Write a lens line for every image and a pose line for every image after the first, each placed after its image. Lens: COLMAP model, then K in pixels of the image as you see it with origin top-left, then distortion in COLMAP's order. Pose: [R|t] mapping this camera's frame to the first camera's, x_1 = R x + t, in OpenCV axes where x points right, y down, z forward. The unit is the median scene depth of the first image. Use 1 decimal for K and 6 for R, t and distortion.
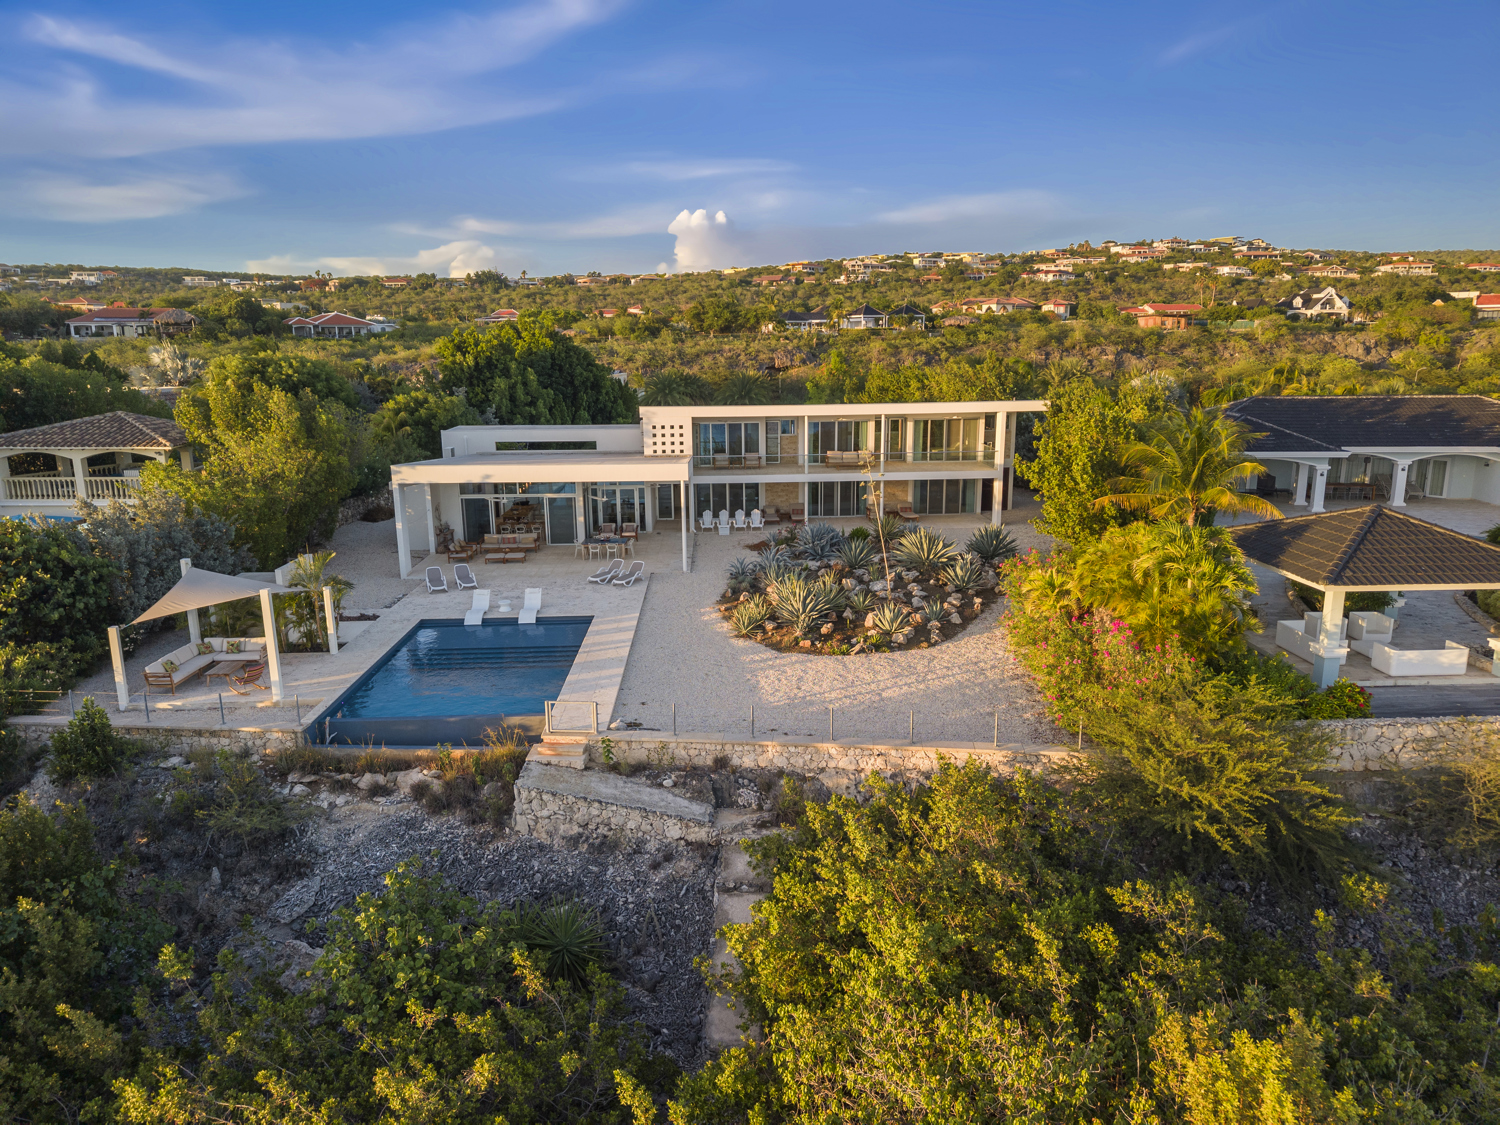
lens RADIAL K [[1024.0, 0, 750.0], [0, 1024.0, 562.5], [0, 0, 1]] dist [0.000153, -0.004198]
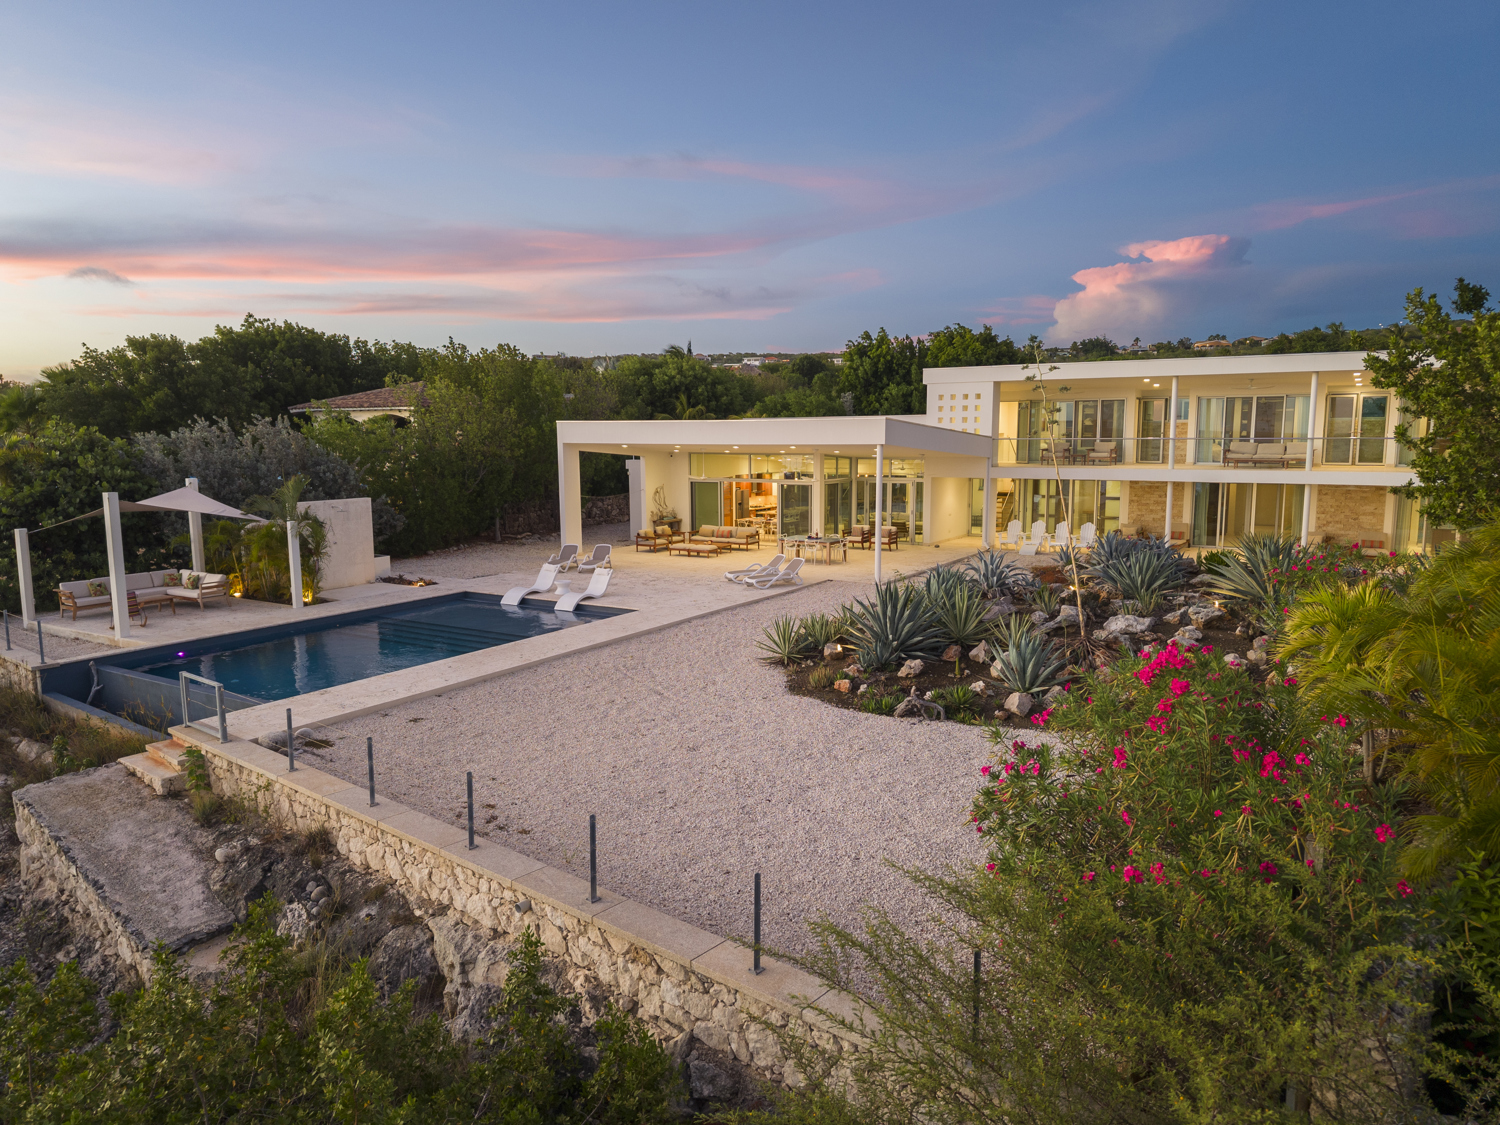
lens RADIAL K [[1011.7, 0, 750.0], [0, 1011.7, 562.5], [0, 0, 1]] dist [0.035292, -0.055545]
pose [[0.822006, 0.074789, -0.564546, 0.287116], [-0.118958, 0.992020, -0.041788, 0.040301], [0.556916, 0.101507, 0.824343, 0.485179]]
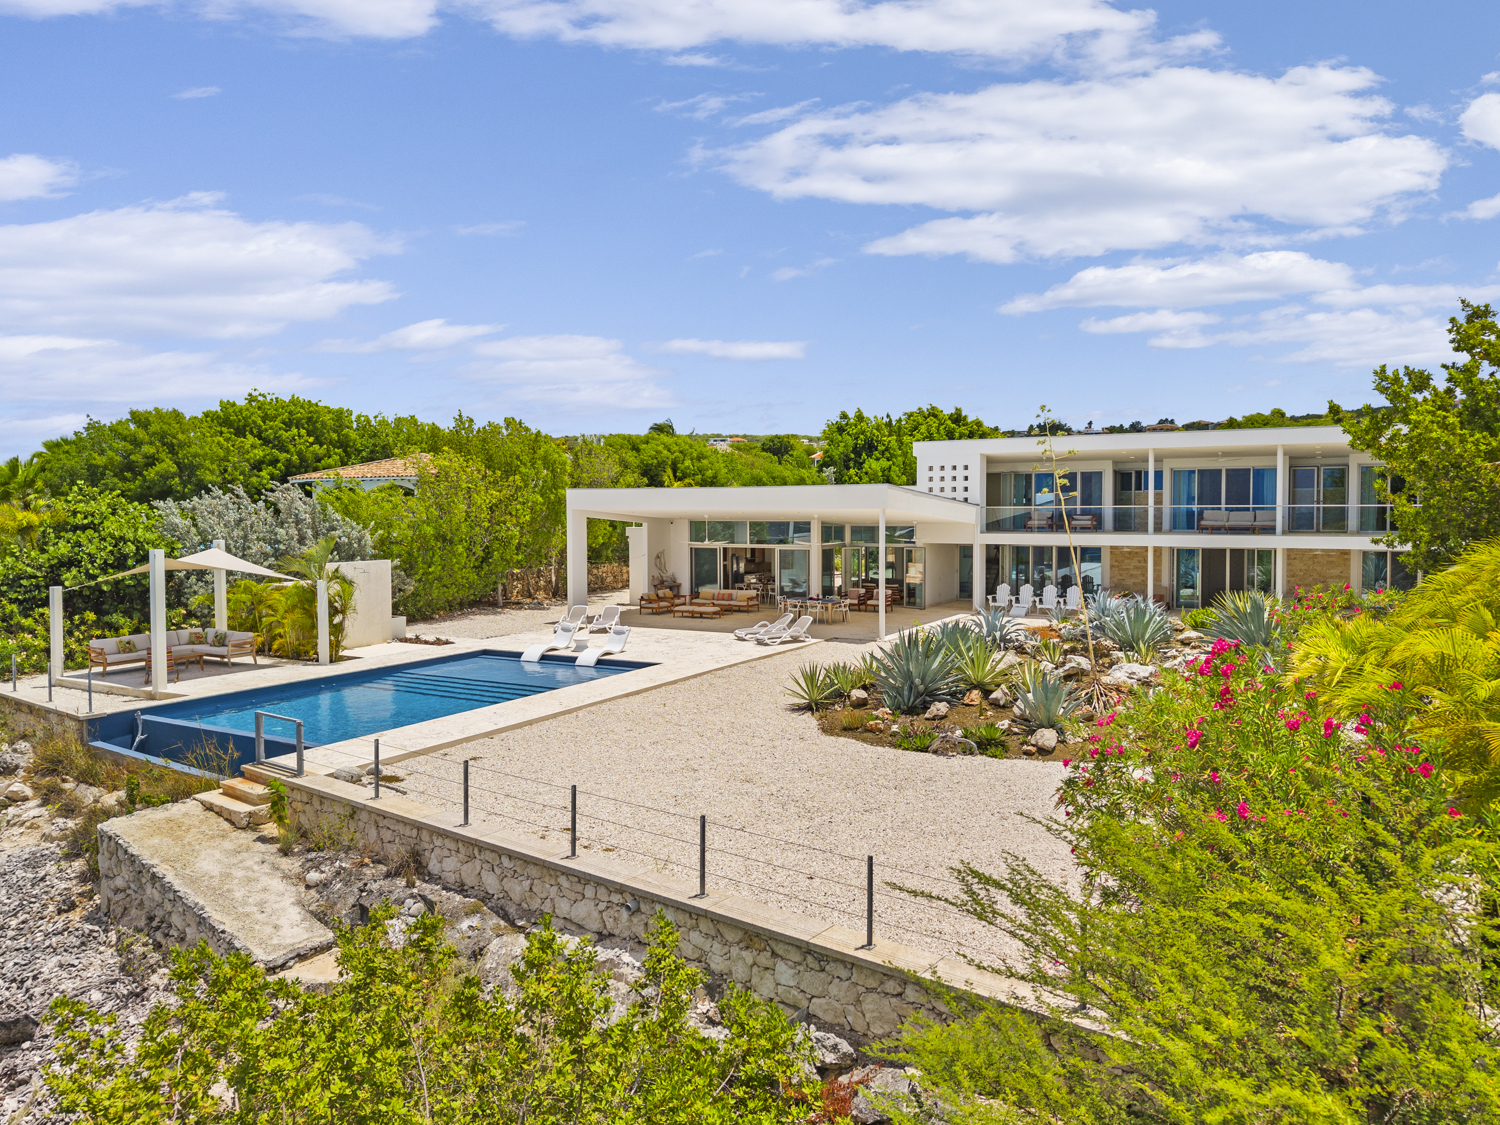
lens RADIAL K [[1009.1, 0, 750.4], [0, 1009.1, 540.7], [0, 0, 1]] dist [0.004525, -0.000813]
pose [[0.842860, 0.020717, -0.537734, 0.274624], [-0.115921, 0.982789, -0.143835, 0.061716], [0.525499, 0.183567, 0.830755, 0.438513]]
